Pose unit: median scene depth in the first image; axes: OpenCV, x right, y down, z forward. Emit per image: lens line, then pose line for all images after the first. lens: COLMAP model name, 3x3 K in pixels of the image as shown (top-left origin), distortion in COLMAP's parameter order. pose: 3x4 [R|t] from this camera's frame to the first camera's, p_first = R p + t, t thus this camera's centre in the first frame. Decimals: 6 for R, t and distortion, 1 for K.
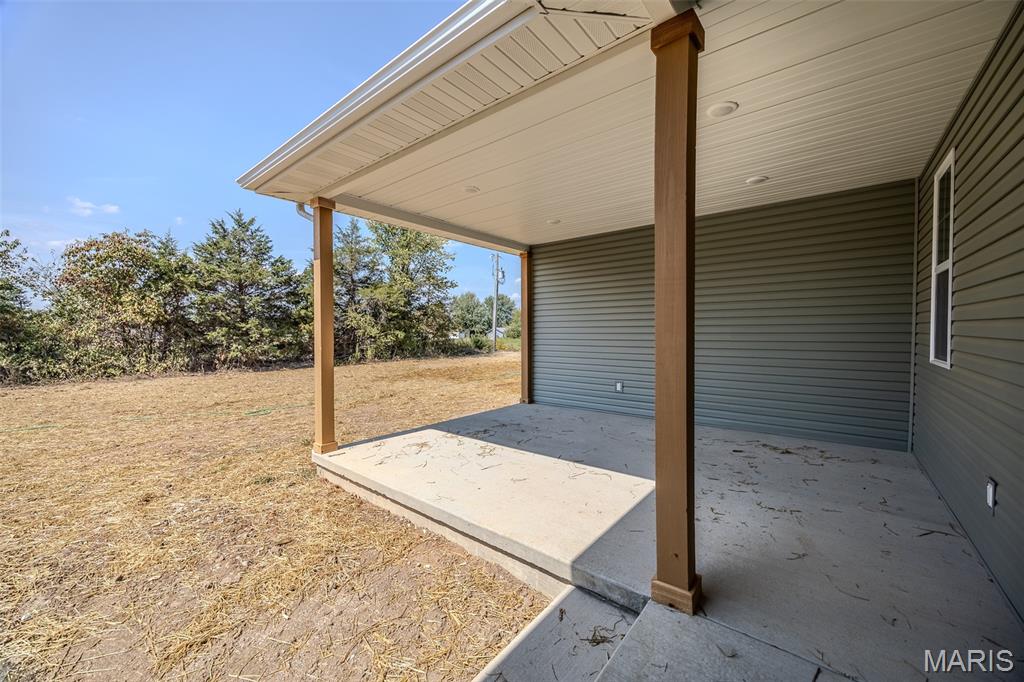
lens RADIAL K [[391.2, 0, 513.9], [0, 391.2, 341.7], [0, 0, 1]] dist [-0.001177, -0.000209]
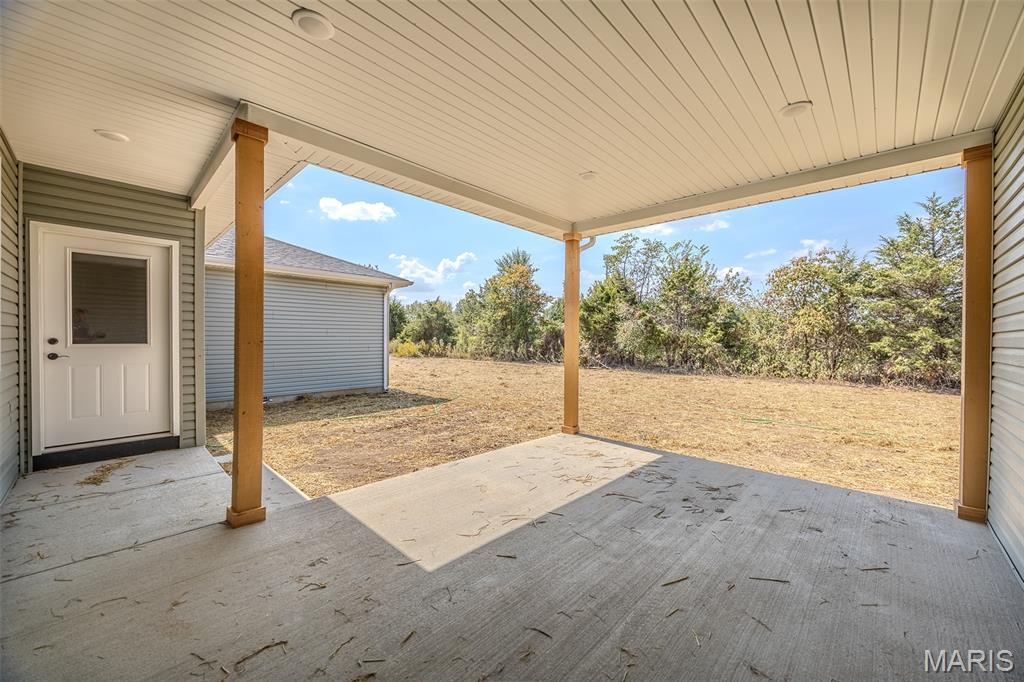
lens RADIAL K [[391.2, 0, 513.9], [0, 391.2, 341.7], [0, 0, 1]] dist [-0.001177, -0.000209]
pose [[-0.080417, 0.011070, -0.996700, 0.239161], [-0.039947, 0.999099, 0.014320, -0.006109], [0.995961, 0.040967, -0.079902, 0.282852]]
